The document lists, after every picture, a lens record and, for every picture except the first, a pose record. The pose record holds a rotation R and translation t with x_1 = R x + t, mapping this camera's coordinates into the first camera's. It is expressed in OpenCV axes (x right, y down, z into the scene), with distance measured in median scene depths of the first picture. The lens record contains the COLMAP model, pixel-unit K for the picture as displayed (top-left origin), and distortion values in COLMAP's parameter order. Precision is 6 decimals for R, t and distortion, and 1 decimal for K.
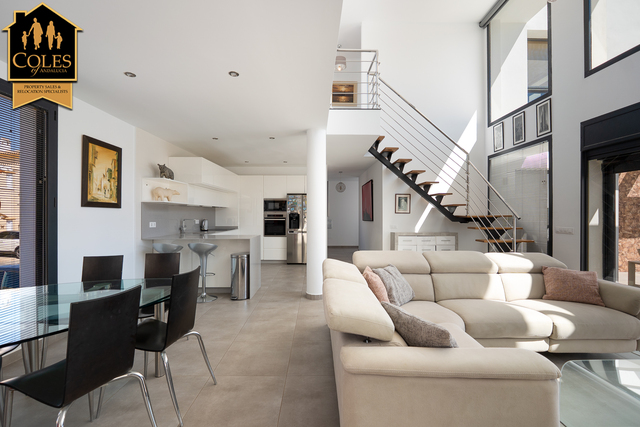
lens RADIAL K [[272.3, 0, 320.0], [0, 272.3, 213.5], [0, 0, 1]] dist [-0.001626, -0.000155]
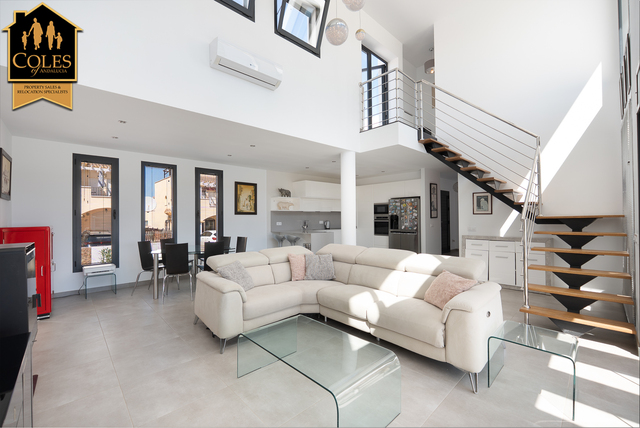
lens RADIAL K [[268.2, 0, 320.0], [0, 268.2, 214.0], [0, 0, 1]] dist [-0.005732, -0.000198]
pose [[0.679749, -0.017460, -0.733237, 0.827711], [0.012986, 0.999846, -0.011769, 0.003102], [0.733330, -0.001522, 0.679871, 0.030285]]
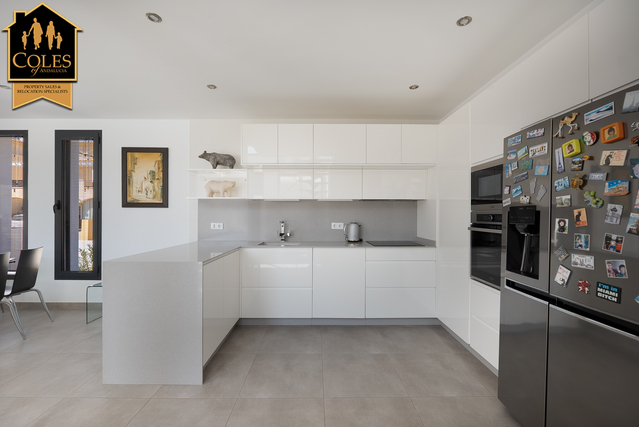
lens RADIAL K [[271.9, 0, 319.5], [0, 271.9, 213.5], [0, 0, 1]] dist [-0.001626, -0.000155]
pose [[-0.004314, -0.002355, -0.999988, 0.227369], [0.002983, 0.999993, -0.002368, 0.005122], [0.999986, -0.002993, -0.004307, 1.338406]]
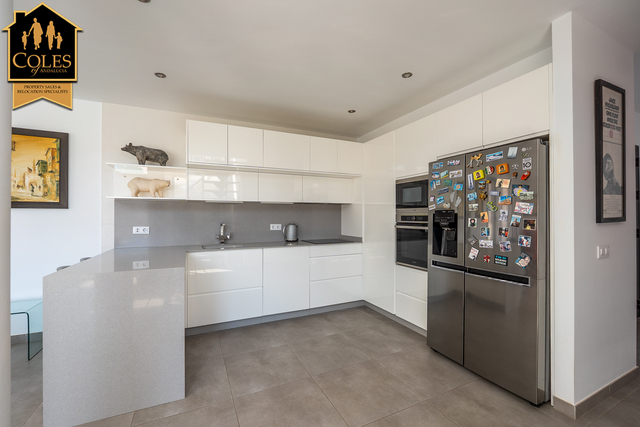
lens RADIAL K [[268.2, 0, 320.0], [0, 268.2, 213.5], [0, 0, 1]] dist [-0.005732, -0.000198]
pose [[0.418370, -0.009141, -0.908231, 0.244981], [0.005831, 0.999956, -0.007379, 0.004514], [0.908258, -0.002209, 0.418404, 1.151037]]
